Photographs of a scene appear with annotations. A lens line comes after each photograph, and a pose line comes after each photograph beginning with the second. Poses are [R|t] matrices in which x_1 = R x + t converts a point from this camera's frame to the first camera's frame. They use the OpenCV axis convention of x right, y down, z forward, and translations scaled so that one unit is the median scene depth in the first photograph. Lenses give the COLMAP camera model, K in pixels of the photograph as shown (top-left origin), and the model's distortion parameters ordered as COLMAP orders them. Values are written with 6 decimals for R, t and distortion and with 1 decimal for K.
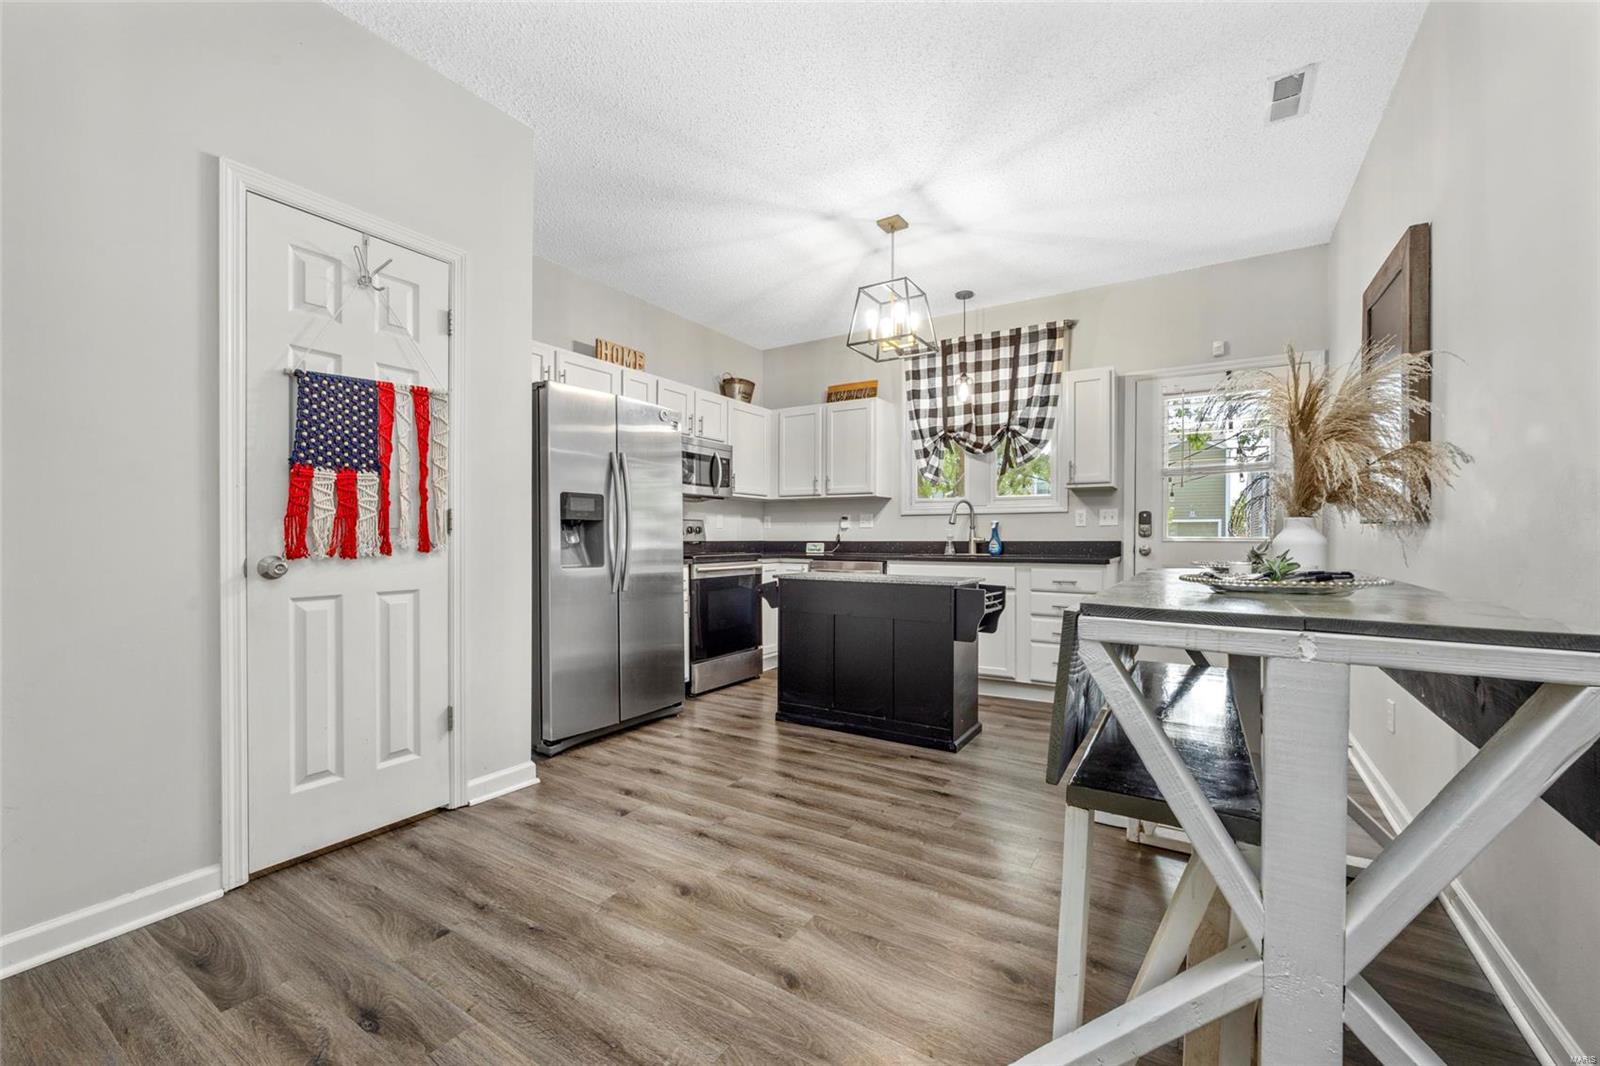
lens RADIAL K [[642.4, 0, 802.4], [0, 642.4, 534.4], [0, 0, 1]] dist [-0.002622, -0.000228]
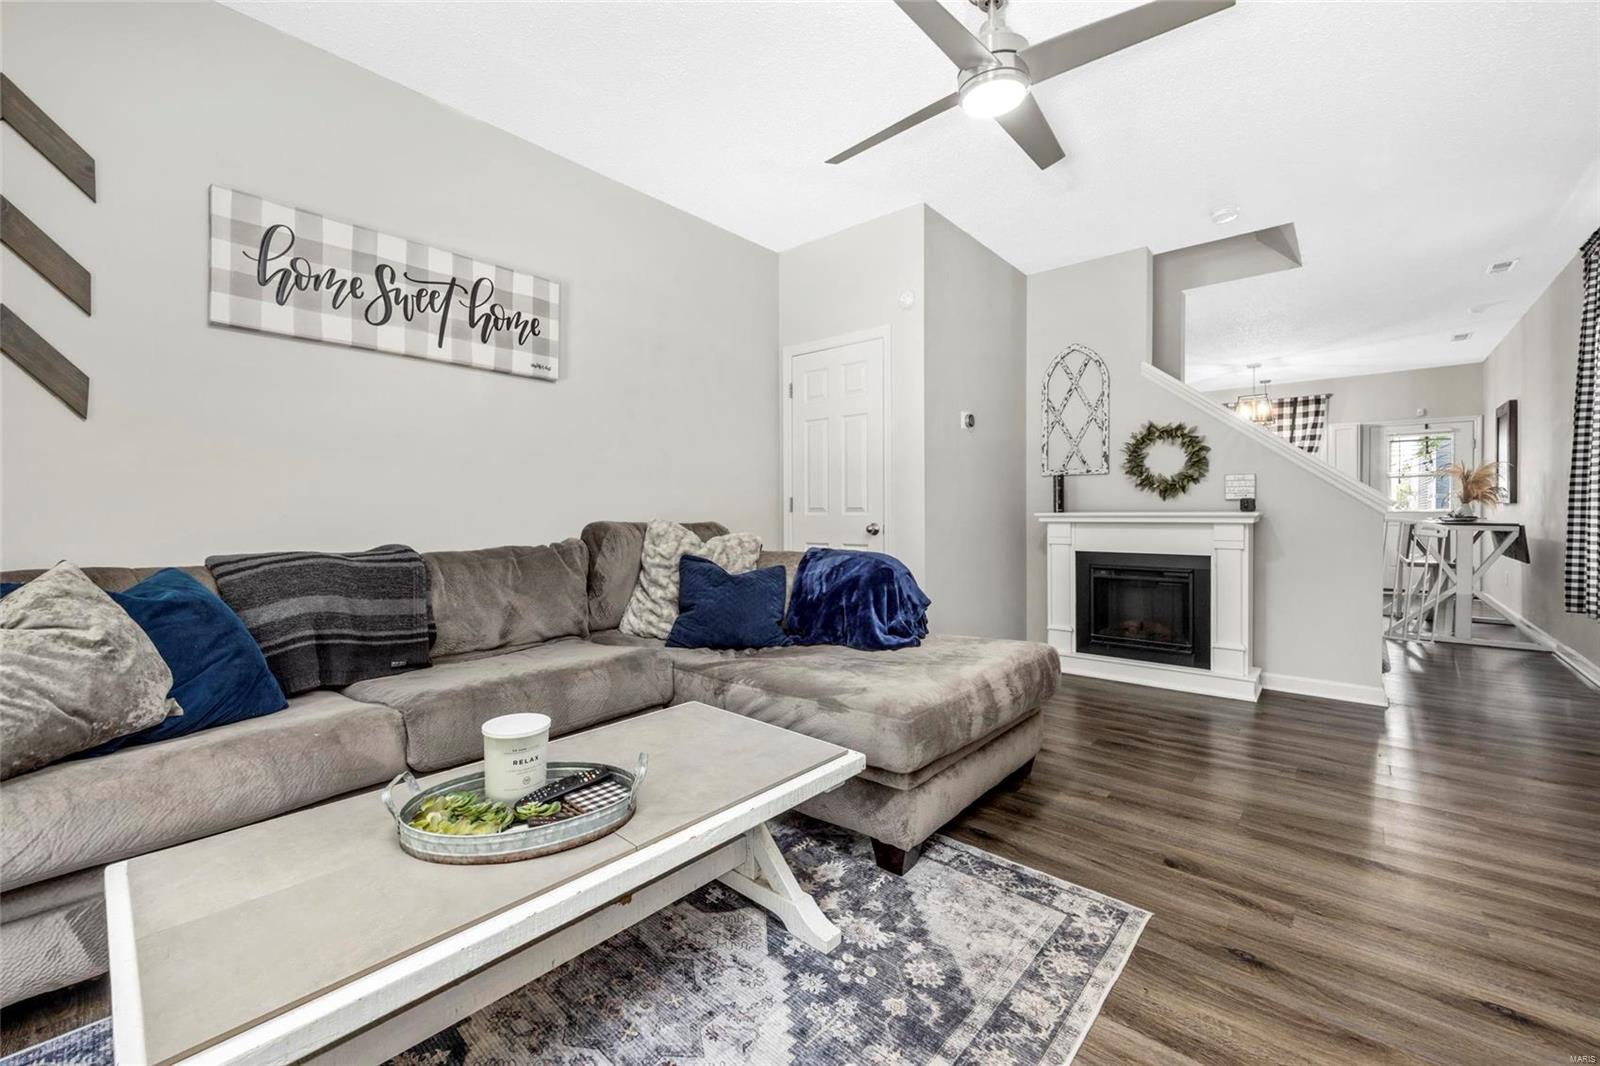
lens RADIAL K [[642.4, 0, 822.1], [0, 642.4, 510.4], [0, 0, 1]] dist [-0.002622, -0.000228]
pose [[0.990662, -0.003242, -0.136303, -0.419031], [0.002212, 0.999968, -0.007709, 0.007005], [0.136324, 0.007335, 0.990637, -0.553251]]
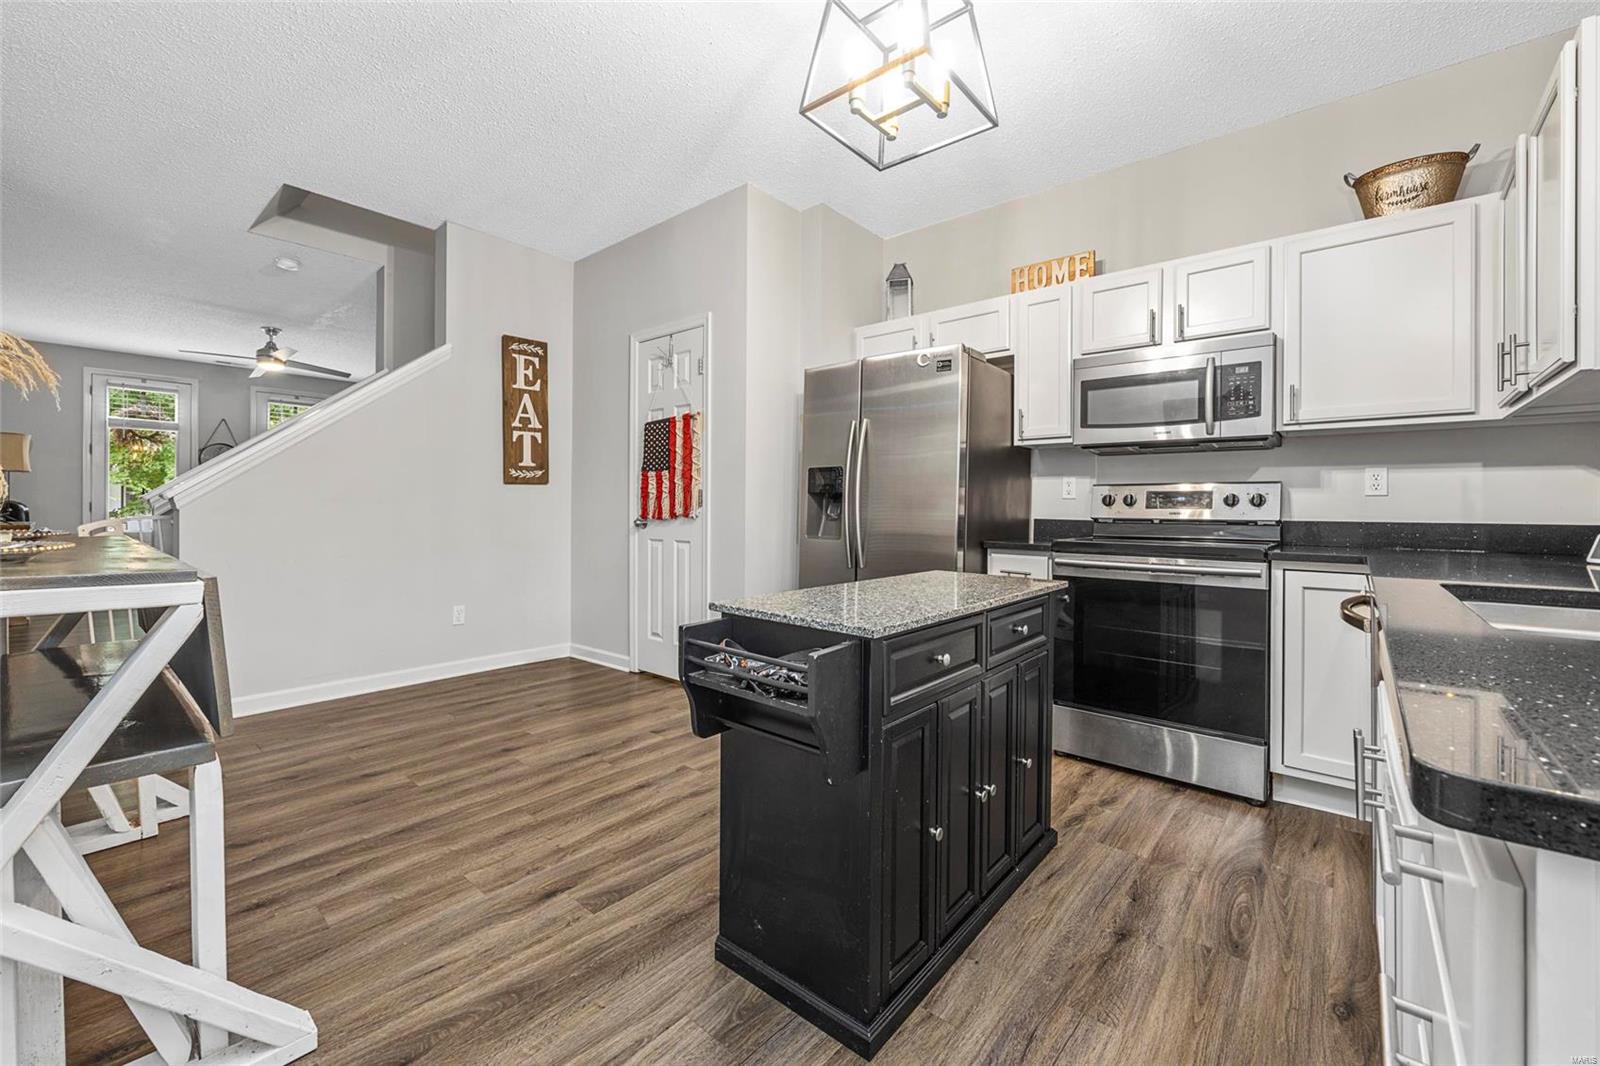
lens RADIAL K [[642.4, 0, 804.5], [0, 642.4, 521.5], [0, 0, 1]] dist [-0.002622, -0.000228]
pose [[-0.138908, 0.014501, -0.990199, 1.050497], [-0.008149, 0.999842, 0.015785, 0.009644], [0.990272, 0.010262, -0.138768, 1.695751]]
